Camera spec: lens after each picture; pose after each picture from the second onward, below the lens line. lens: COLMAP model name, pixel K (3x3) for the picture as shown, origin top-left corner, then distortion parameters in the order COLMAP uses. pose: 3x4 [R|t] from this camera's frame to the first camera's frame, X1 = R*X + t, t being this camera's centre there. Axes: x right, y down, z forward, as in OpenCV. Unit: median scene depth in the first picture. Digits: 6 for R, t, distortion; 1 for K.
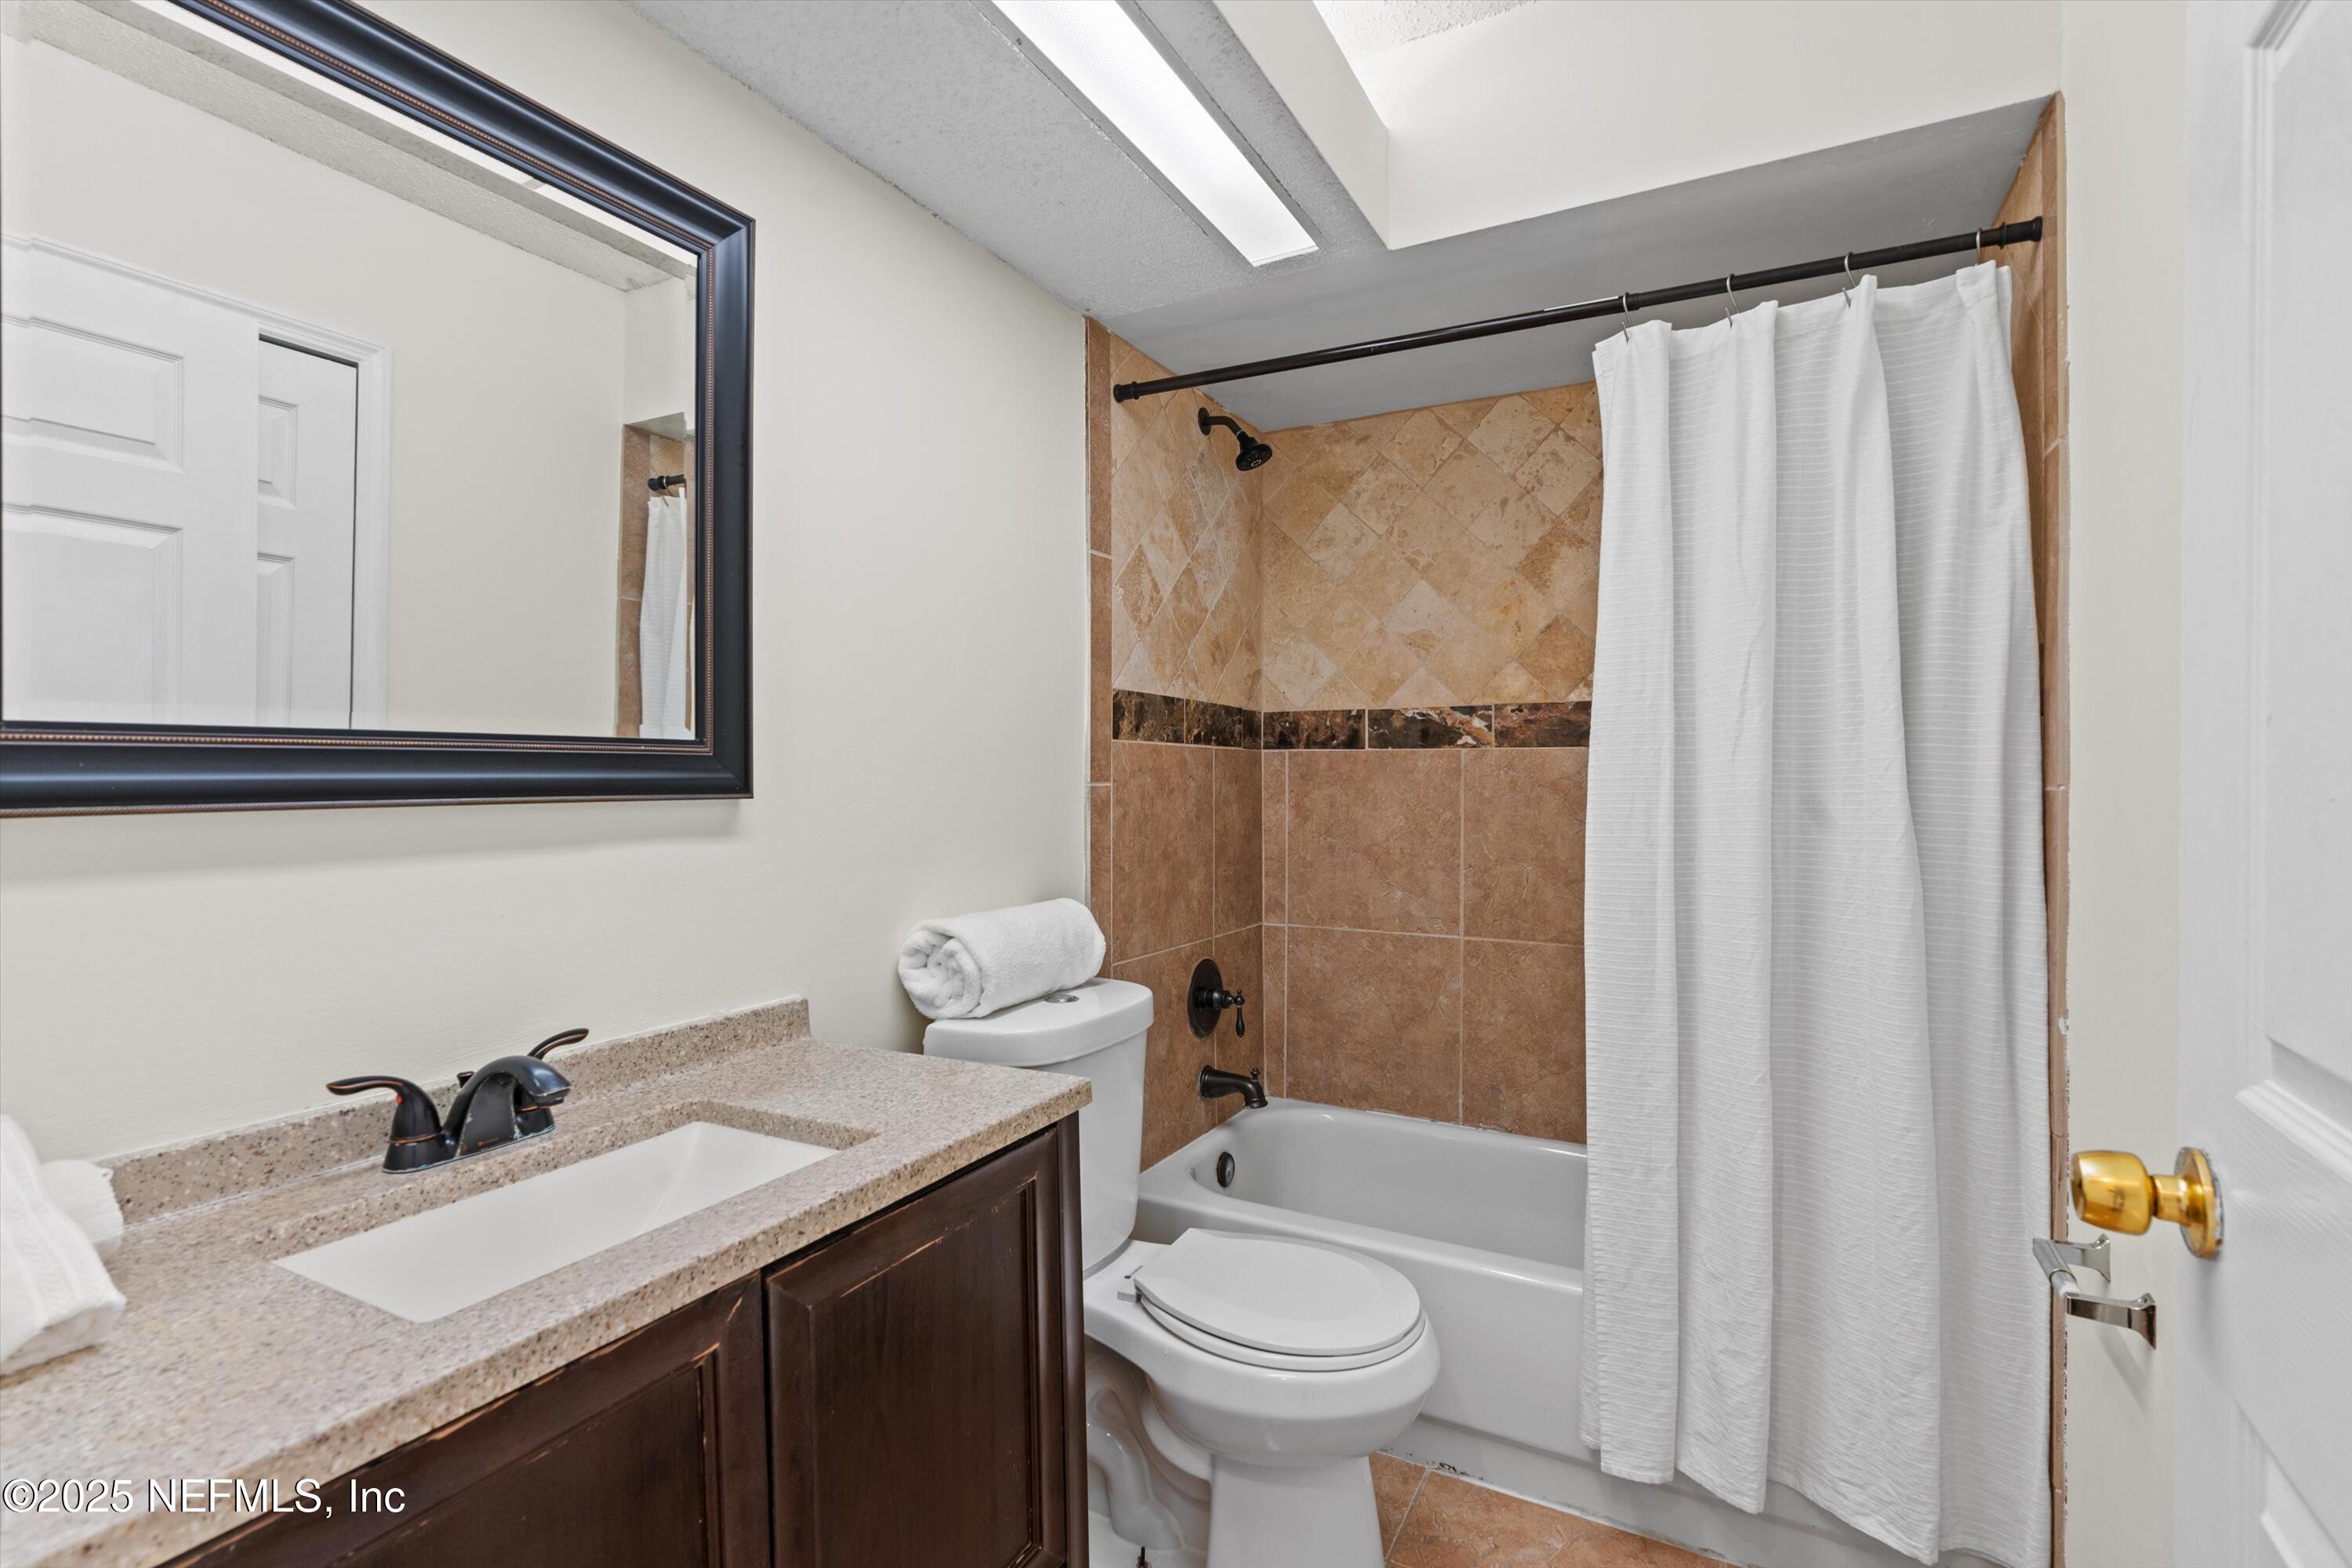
lens RADIAL K [[1084.0, 0, 1189.1], [0, 1084.0, 768.7], [0, 0, 1]] dist [-0.001555, 0.000239]
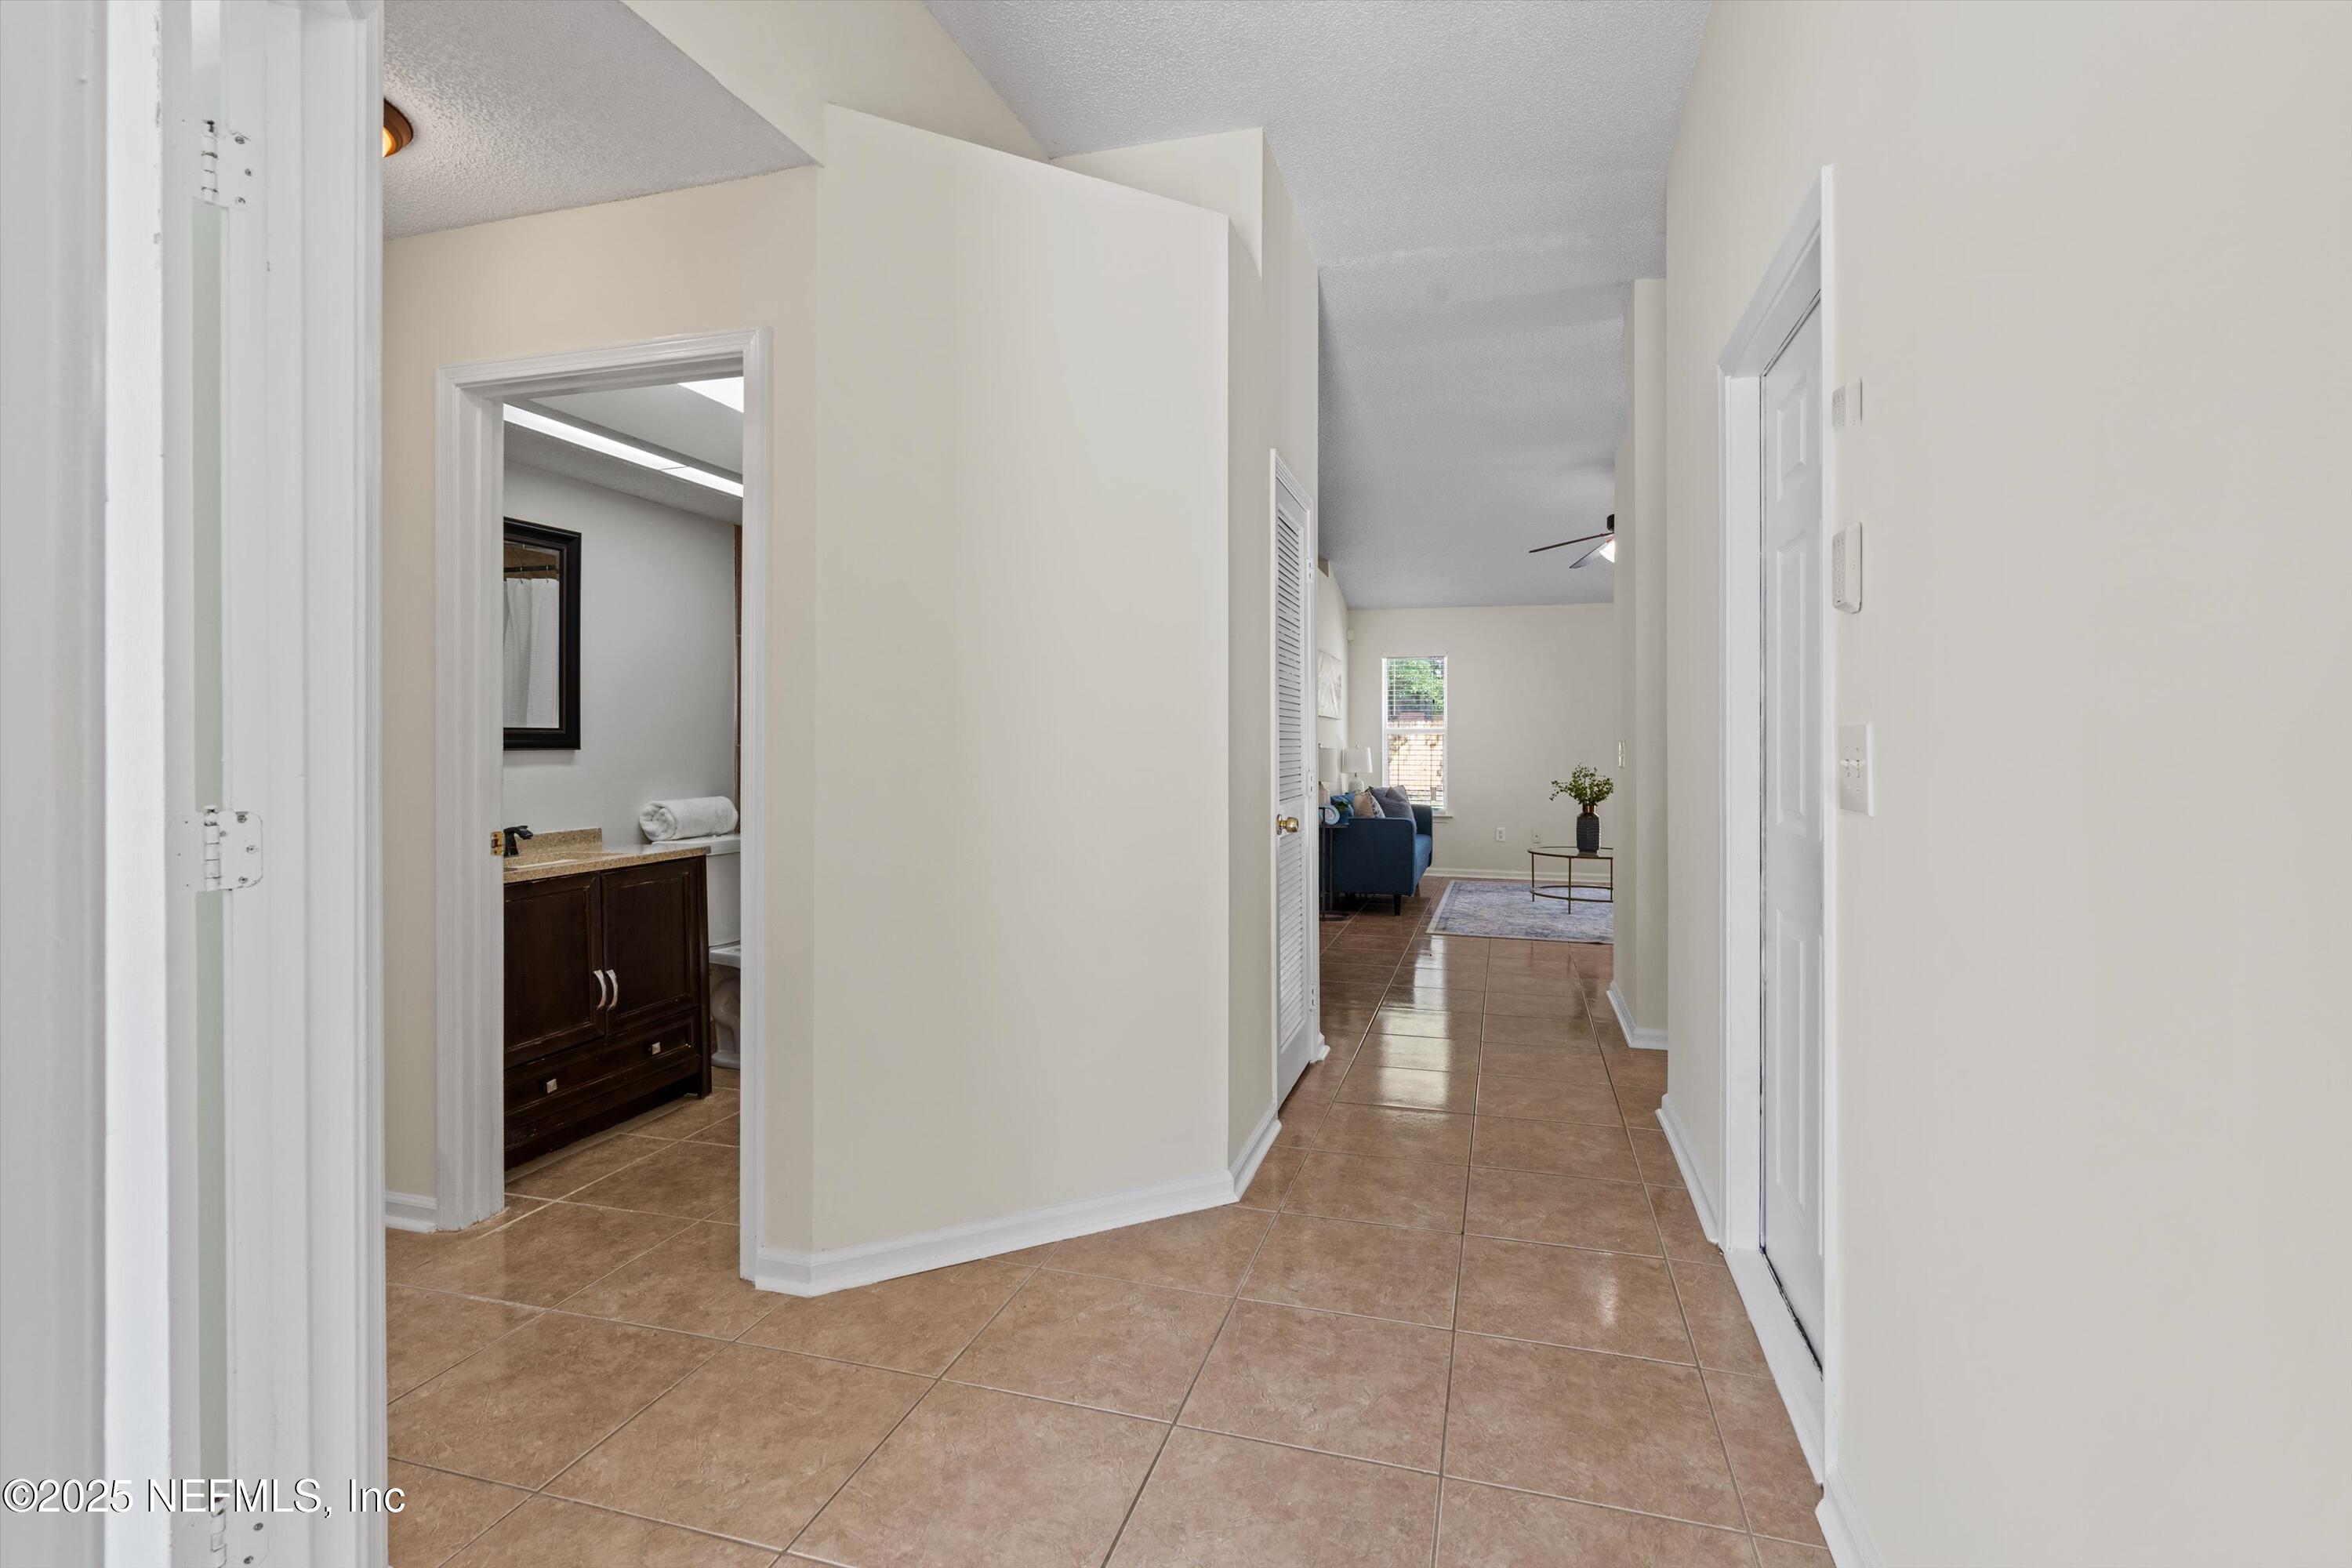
lens RADIAL K [[1084.0, 0, 1189.1], [0, 1084.0, 768.7], [0, 0, 1]] dist [-0.001555, 0.000239]
pose [[0.979375, -0.001383, 0.202045, 0.501967], [-0.003832, 0.999670, 0.025417, 0.001100], [-0.202013, -0.025667, 0.979046, -1.820716]]
